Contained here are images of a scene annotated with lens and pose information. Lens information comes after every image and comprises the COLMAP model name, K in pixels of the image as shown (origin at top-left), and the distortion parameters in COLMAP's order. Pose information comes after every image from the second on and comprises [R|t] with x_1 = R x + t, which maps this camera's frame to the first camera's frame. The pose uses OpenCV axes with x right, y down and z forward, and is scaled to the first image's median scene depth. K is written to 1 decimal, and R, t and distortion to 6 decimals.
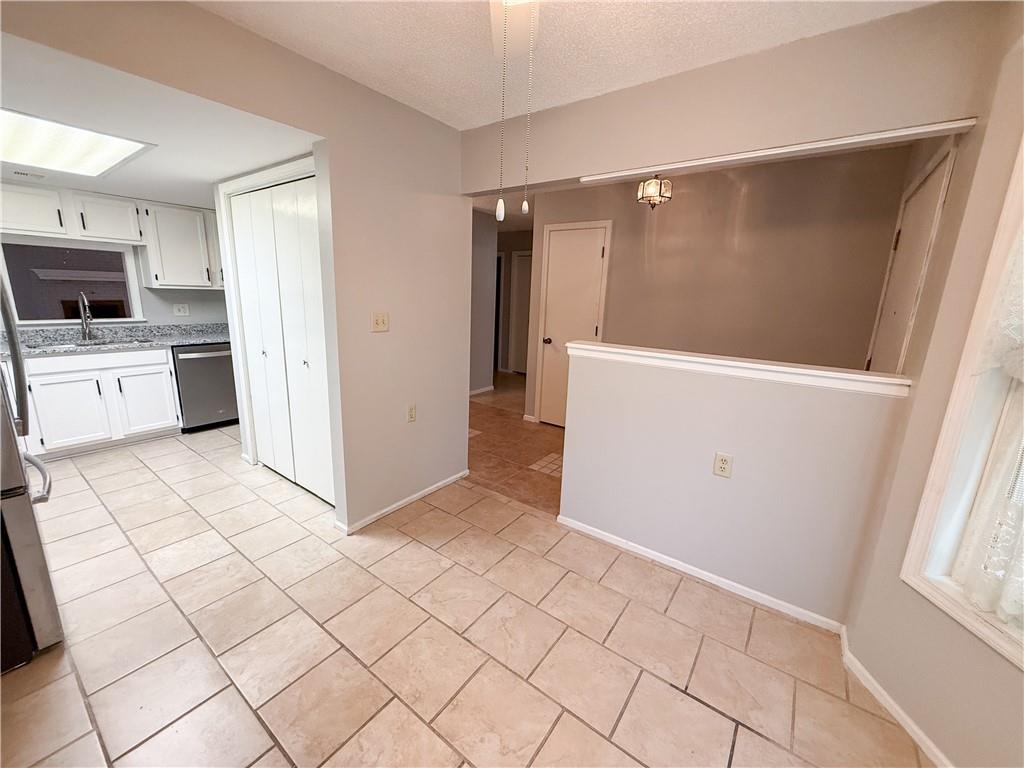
lens RADIAL K [[407.4, 0, 508.6], [0, 407.4, 381.2], [0, 0, 1]] dist [-0.000469, 0.000501]
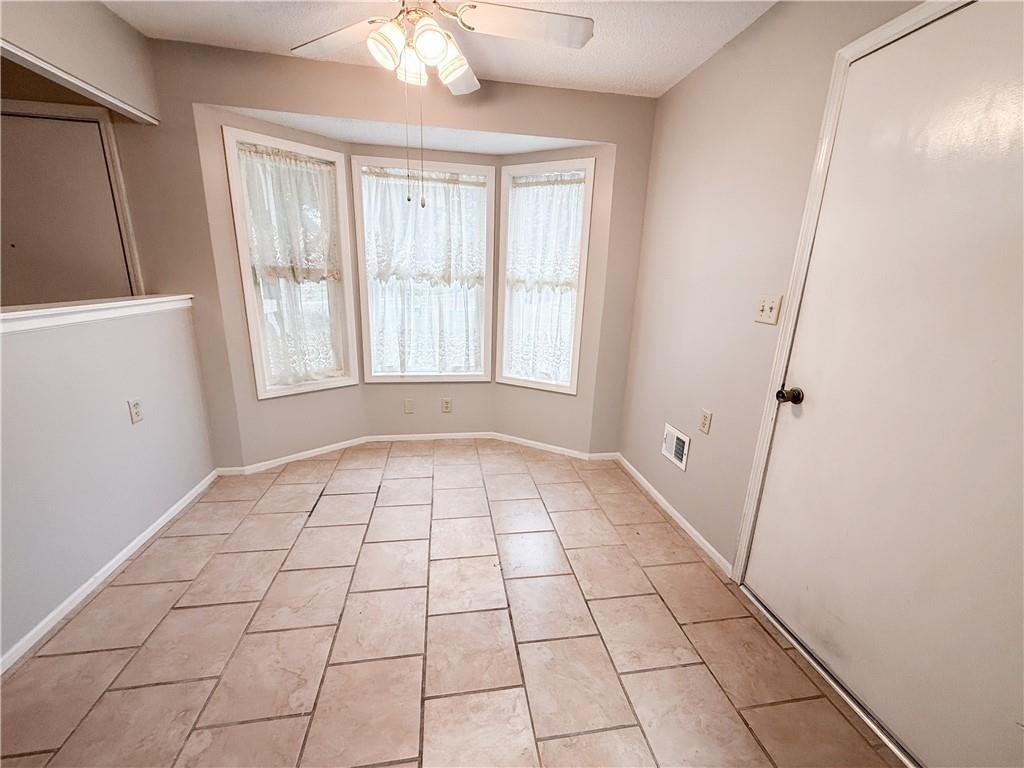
lens RADIAL K [[407.4, 0, 508.4], [0, 407.4, 383.6], [0, 0, 1]] dist [-0.000469, 0.000501]
pose [[-0.709588, -0.238712, 0.662949, -0.619295], [0.091645, 0.901606, 0.422739, -0.153601], [-0.698631, 0.360726, -0.617892, 0.790015]]
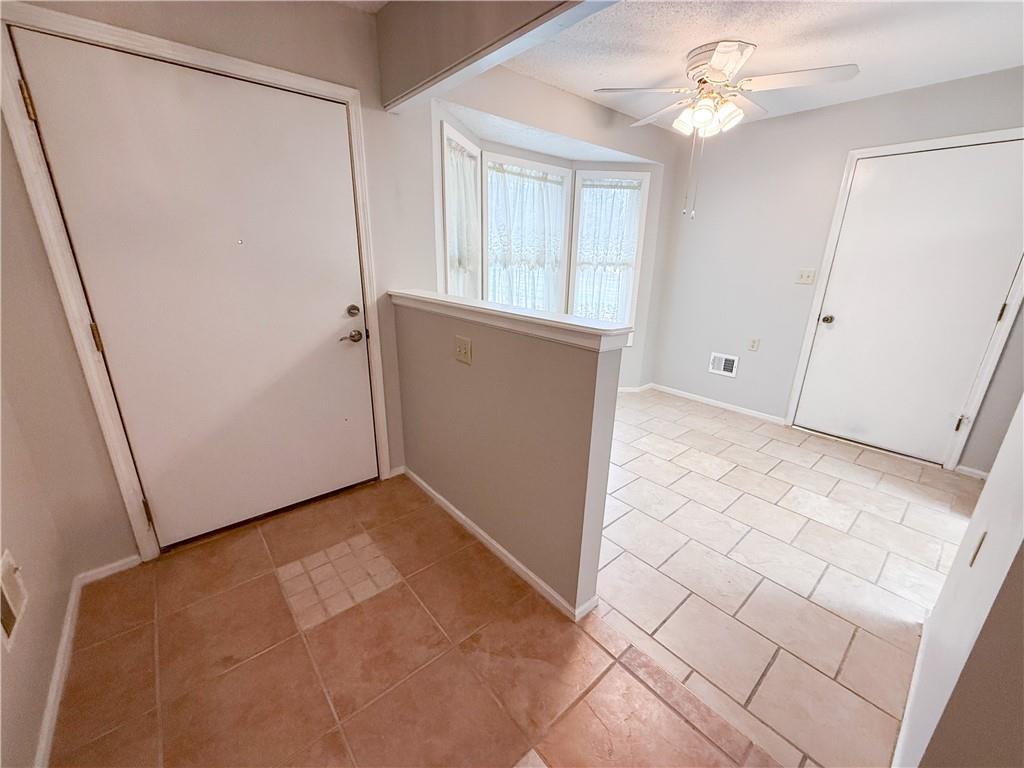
lens RADIAL K [[407.4, 0, 511.6], [0, 407.4, 383.3], [0, 0, 1]] dist [-0.000469, 0.000501]
pose [[-0.971893, -0.119282, 0.202968, 0.173998], [-0.001514, 0.865287, 0.501274, -0.295604], [-0.235418, 0.486877, -0.841147, 1.514538]]
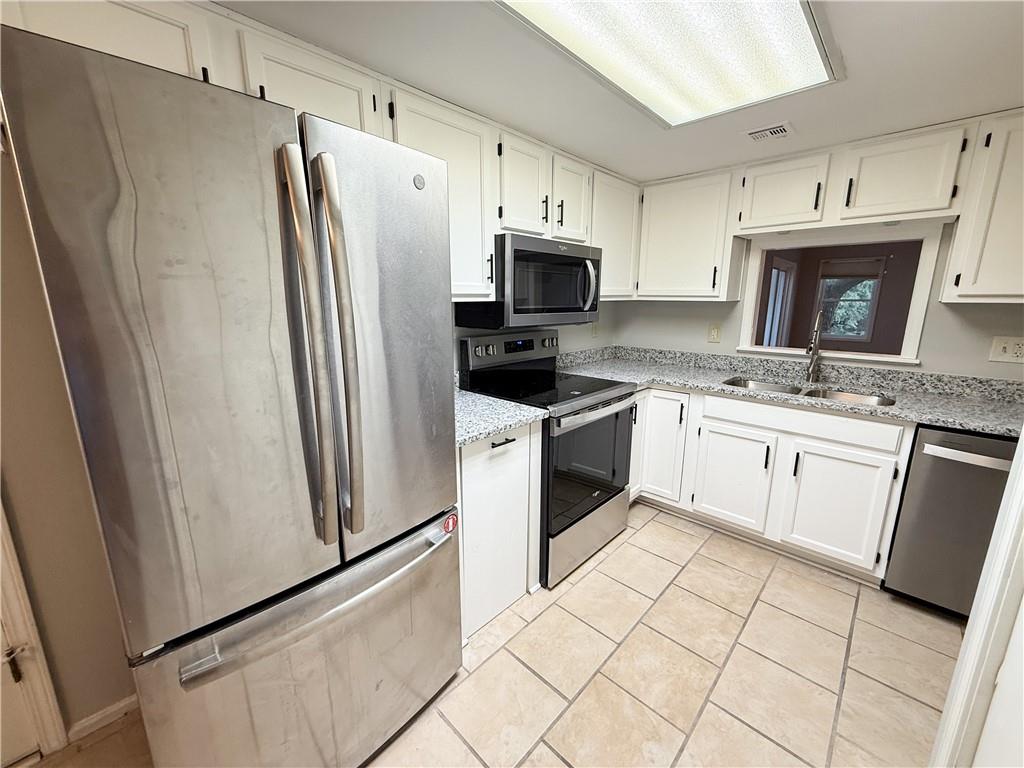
lens RADIAL K [[407.4, 0, 512.0], [0, 407.4, 384.3], [0, 0, 1]] dist [-0.000469, 0.000501]
pose [[-0.128143, 0.173213, -0.976512, -0.470314], [-0.219685, 0.955212, 0.198263, -0.180584], [0.967118, 0.239931, -0.084351, 0.864914]]
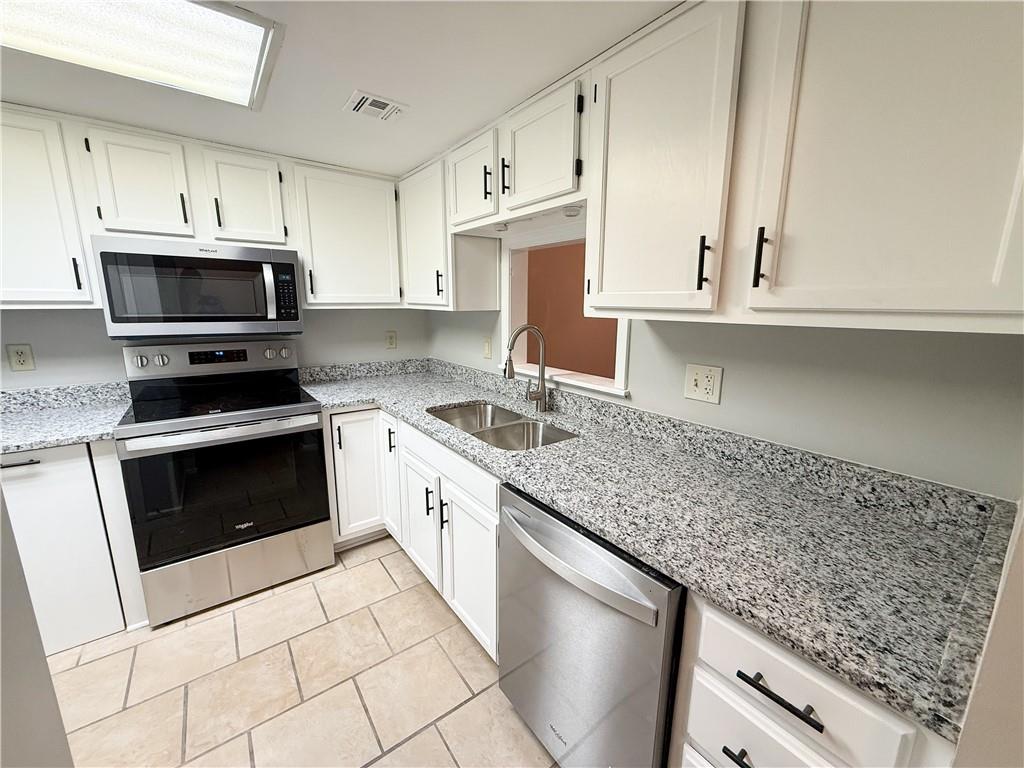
lens RADIAL K [[407.4, 0, 512.9], [0, 407.4, 384.2], [0, 0, 1]] dist [-0.000469, 0.000501]
pose [[-0.292103, 0.151921, -0.944243, -0.763641], [-0.225603, 0.948495, 0.222396, -0.367363], [0.929397, 0.277987, -0.242784, 1.613114]]
